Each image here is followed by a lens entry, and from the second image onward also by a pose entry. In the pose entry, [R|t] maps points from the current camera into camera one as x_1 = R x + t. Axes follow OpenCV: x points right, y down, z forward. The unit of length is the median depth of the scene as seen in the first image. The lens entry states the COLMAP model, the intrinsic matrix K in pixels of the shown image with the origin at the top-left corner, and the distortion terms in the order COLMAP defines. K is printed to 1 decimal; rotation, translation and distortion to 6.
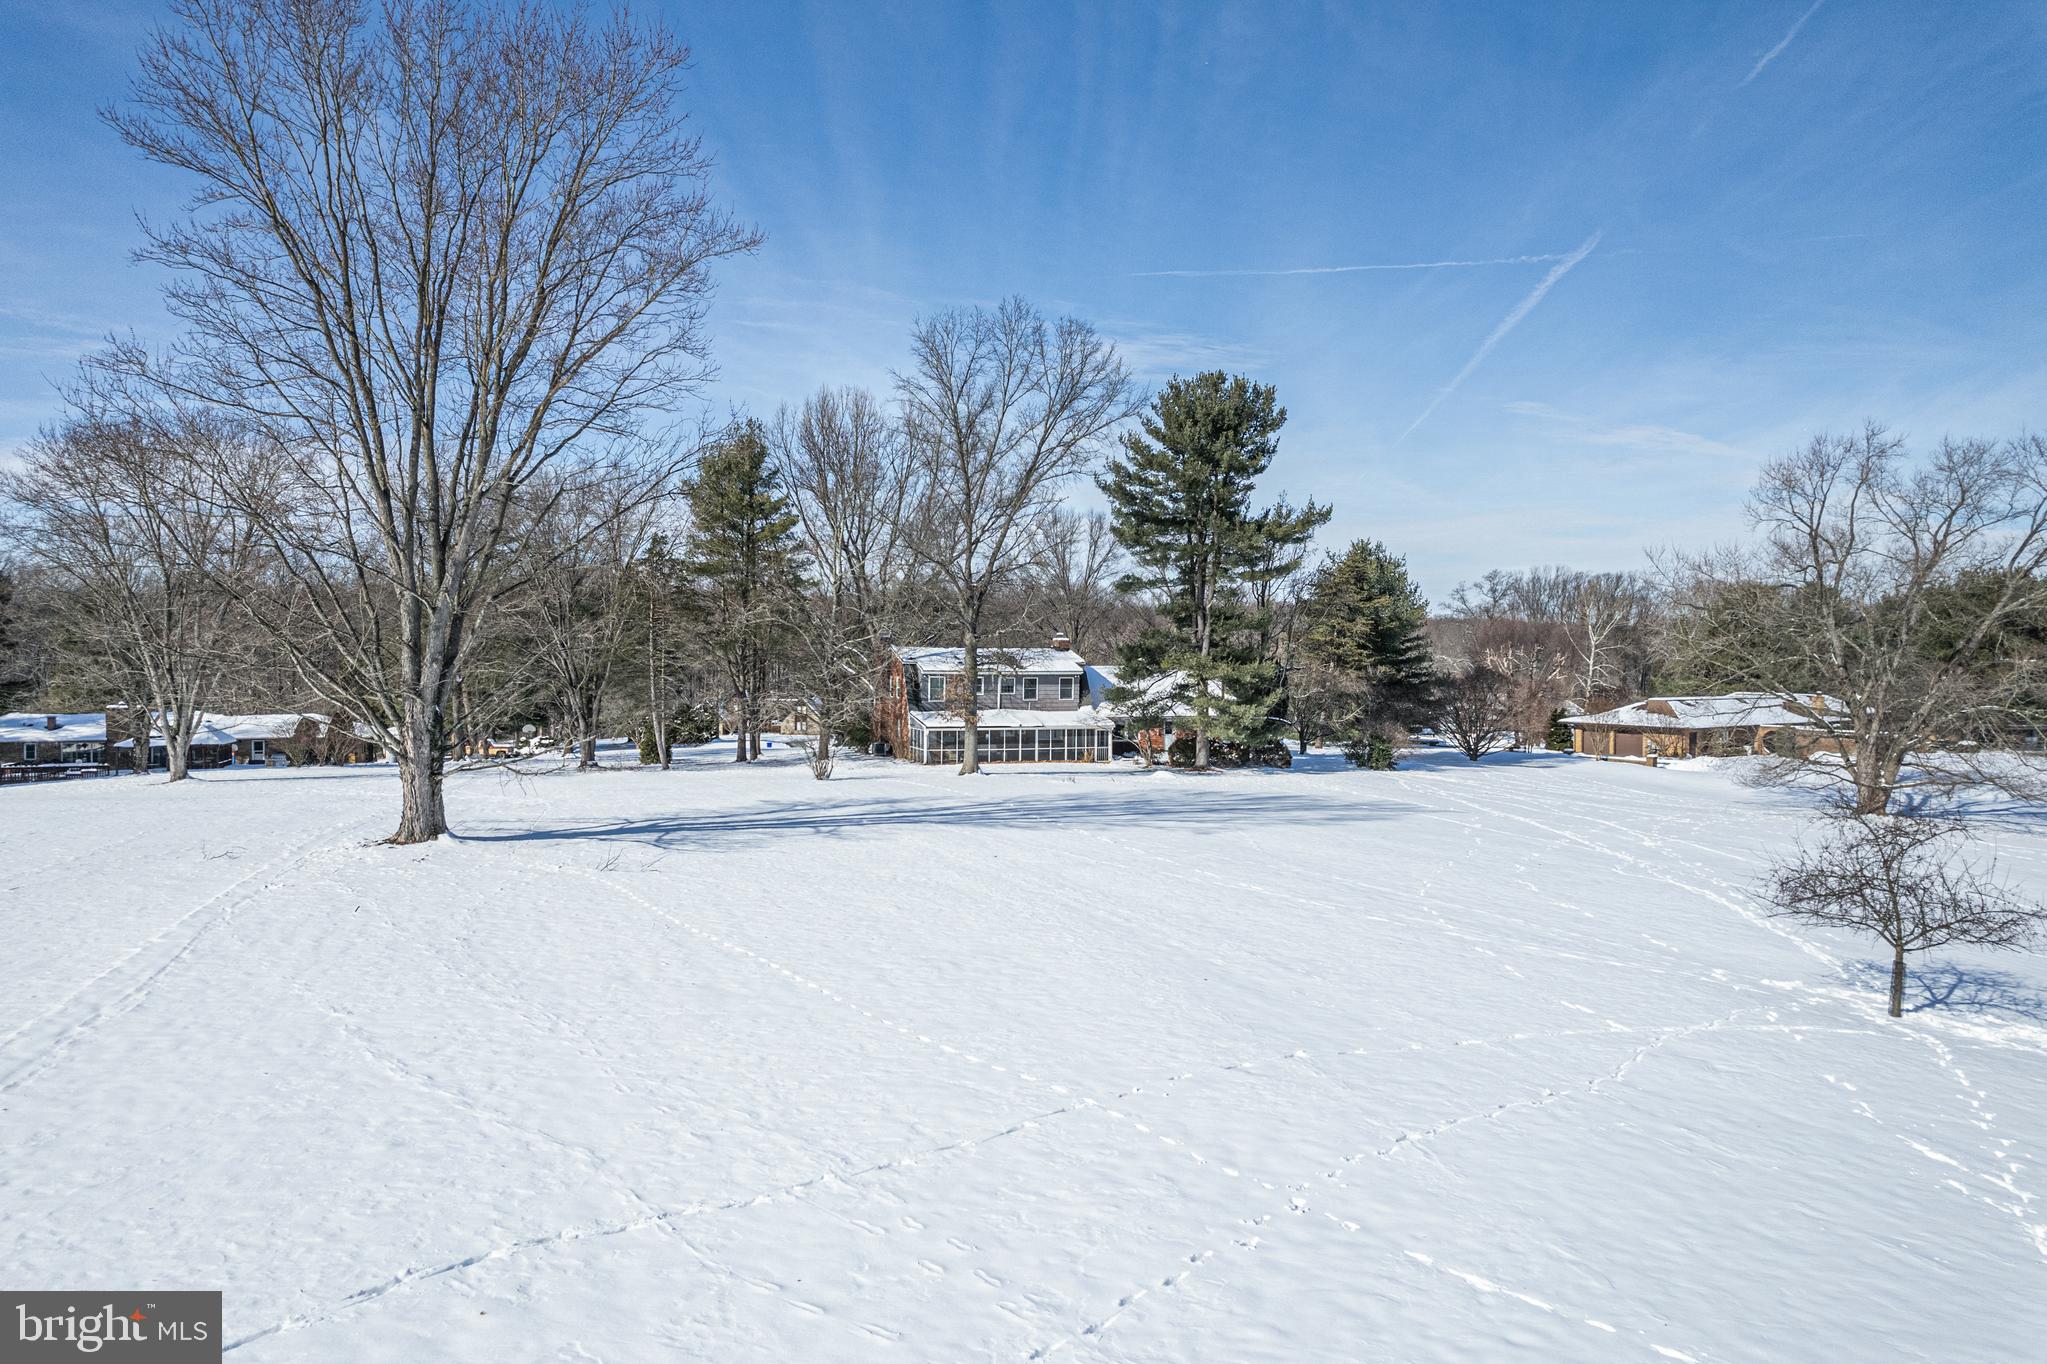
lens RADIAL K [[1308.2, 0, 1018.4], [0, 1308.2, 694.8], [0, 0, 1]] dist [-0.040113, -0.000192]
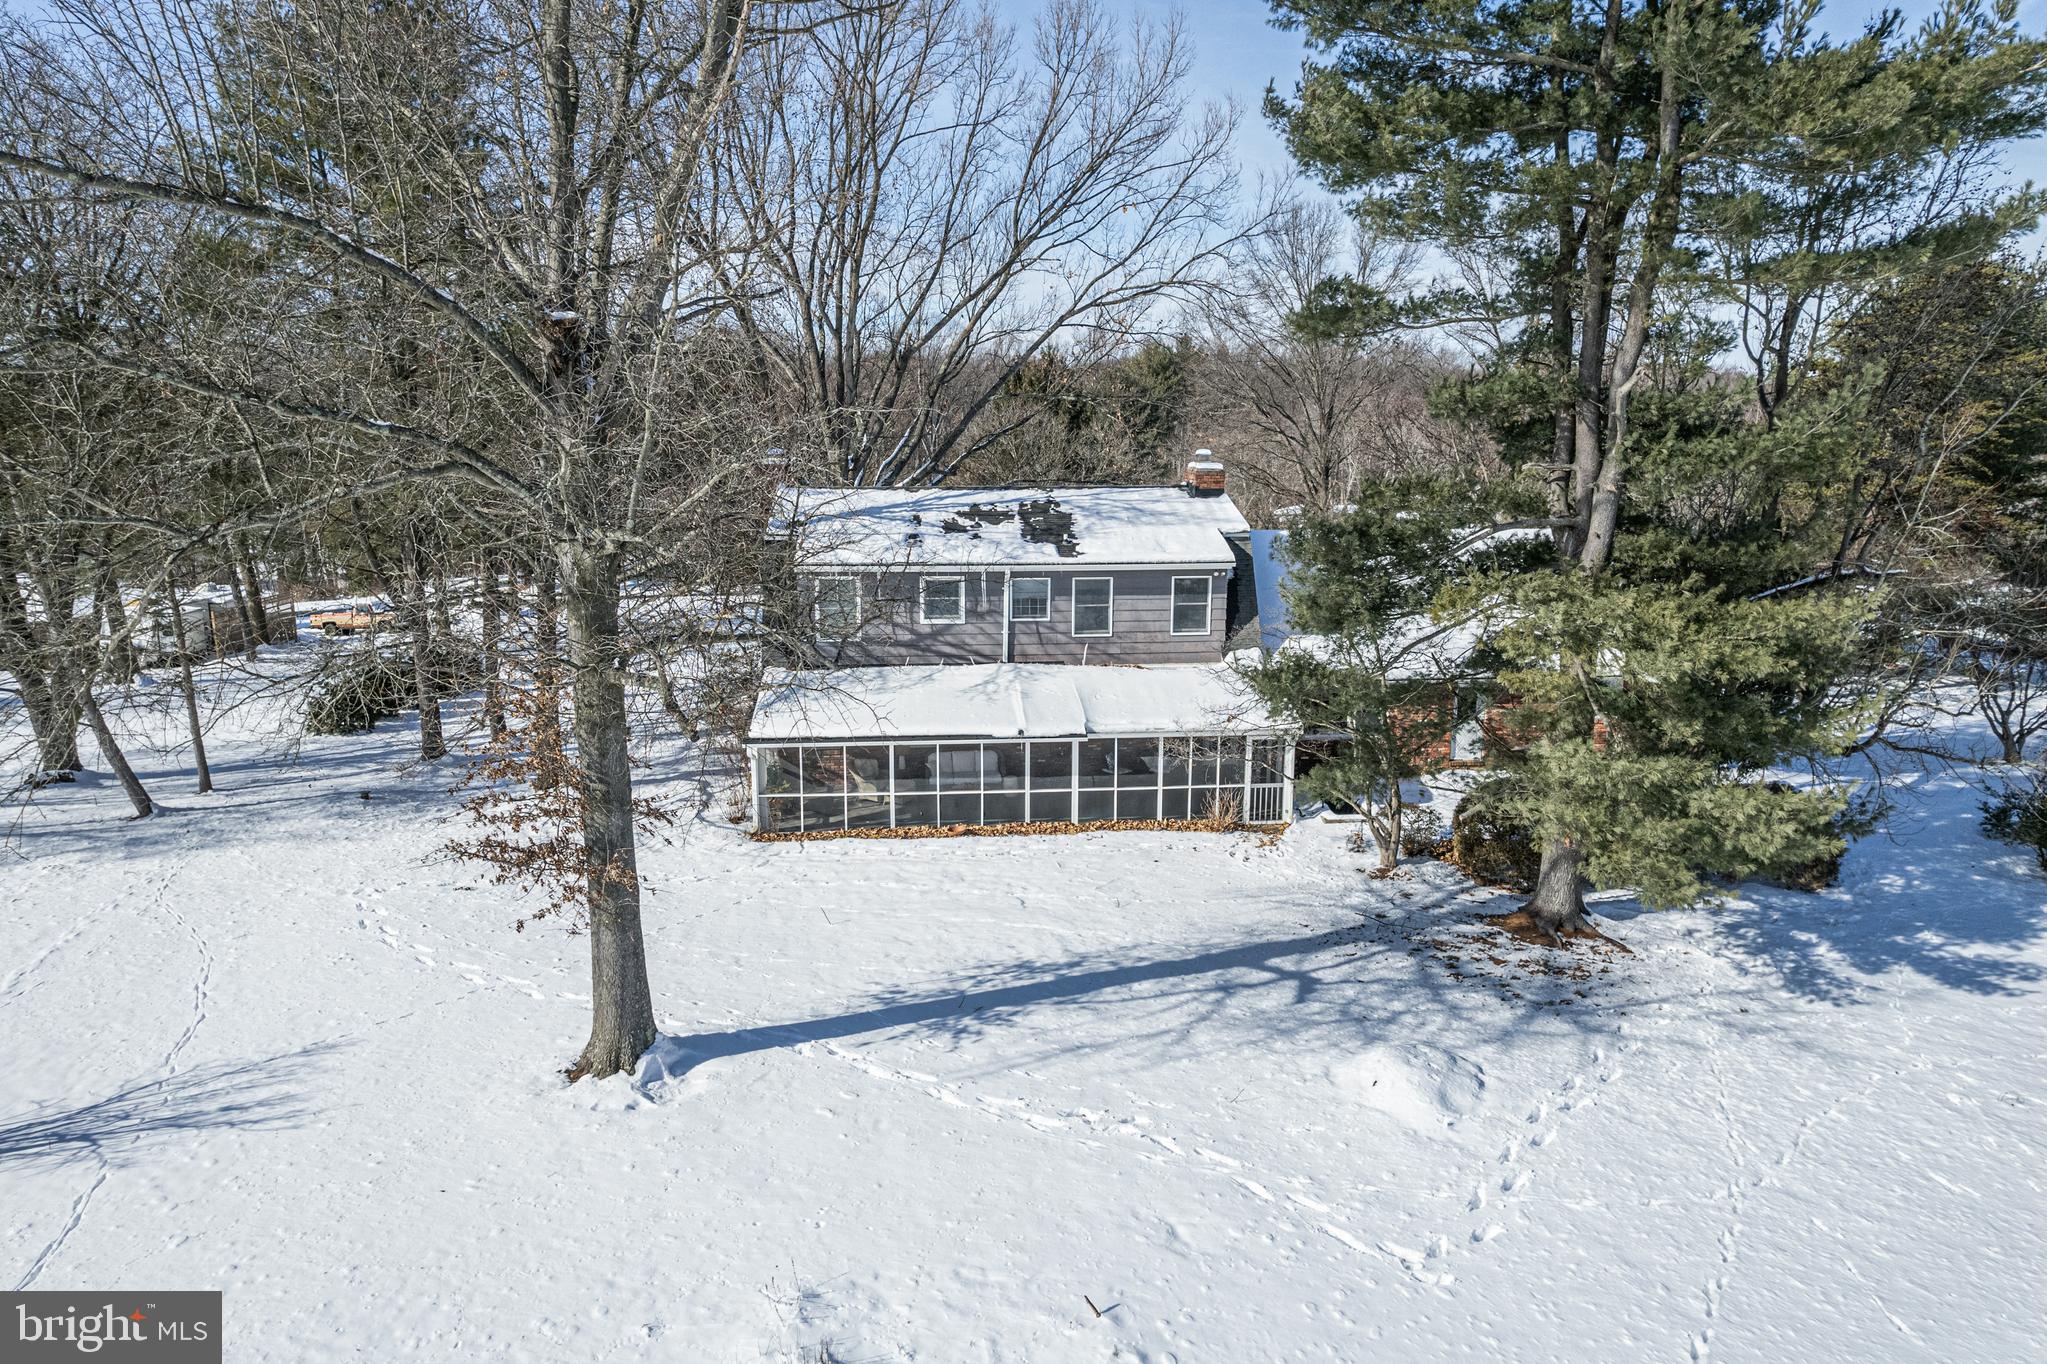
lens RADIAL K [[1308.2, 0, 1018.4], [0, 1308.2, 694.8], [0, 0, 1]] dist [-0.040113, -0.000192]
pose [[0.971874, 0.041322, -0.231847, 0.081820], [0.000080, 0.984427, 0.175792, -0.048973], [0.235500, -0.170866, 0.956736, 0.653383]]
